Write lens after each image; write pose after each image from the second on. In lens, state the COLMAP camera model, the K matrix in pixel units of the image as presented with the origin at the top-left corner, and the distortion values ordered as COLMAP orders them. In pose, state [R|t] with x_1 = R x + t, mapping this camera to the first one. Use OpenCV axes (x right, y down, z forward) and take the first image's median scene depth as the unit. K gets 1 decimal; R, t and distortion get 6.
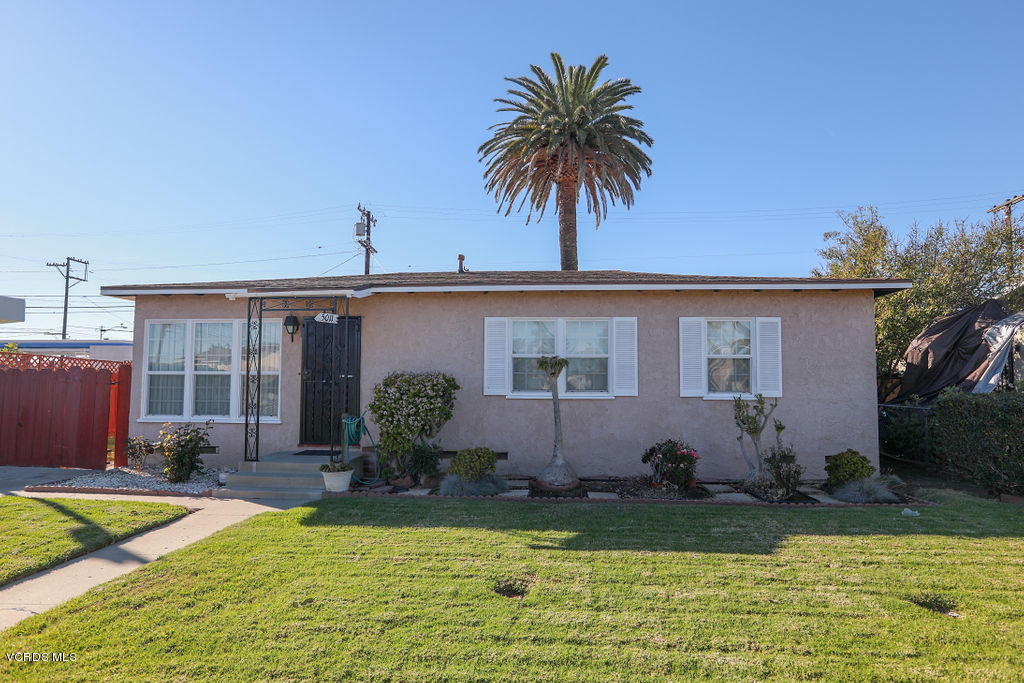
lens RADIAL K [[550.8, 0, 511.9], [0, 550.8, 340.8], [0, 0, 1]] dist [-0.030141, 0.003504]
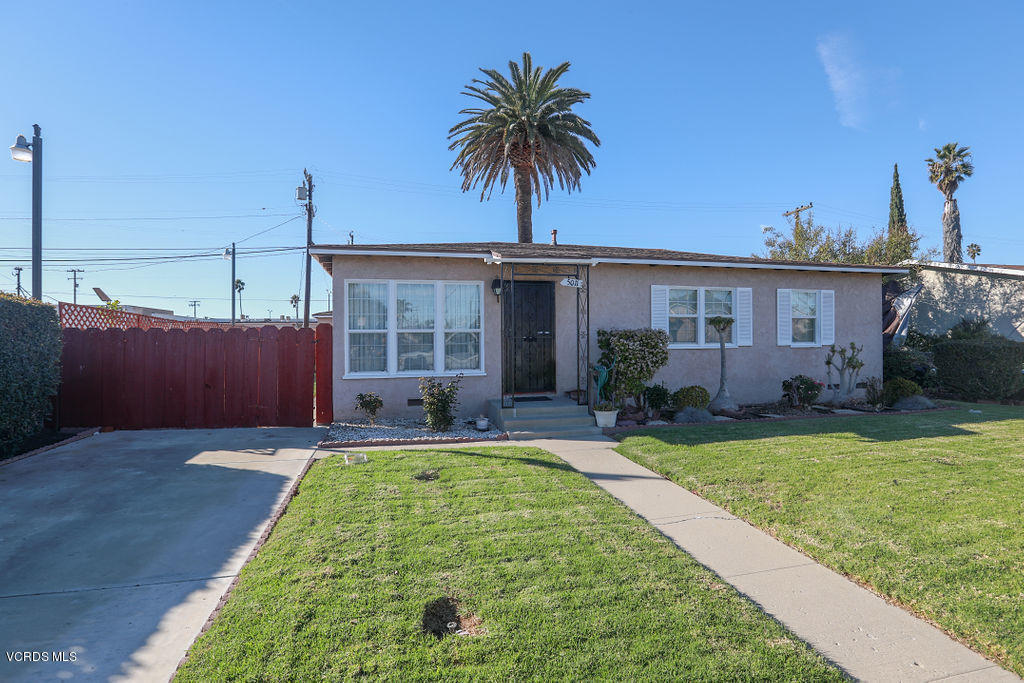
lens RADIAL K [[472.3, 0, 507.9], [0, 472.3, 340.7], [0, 0, 1]] dist [-0.046983, 0.012047]
pose [[0.955727, -0.012622, 0.293985, -0.631030], [-0.011905, 0.996603, 0.081491, 0.000227], [-0.294014, -0.081383, 0.952330, 0.061996]]
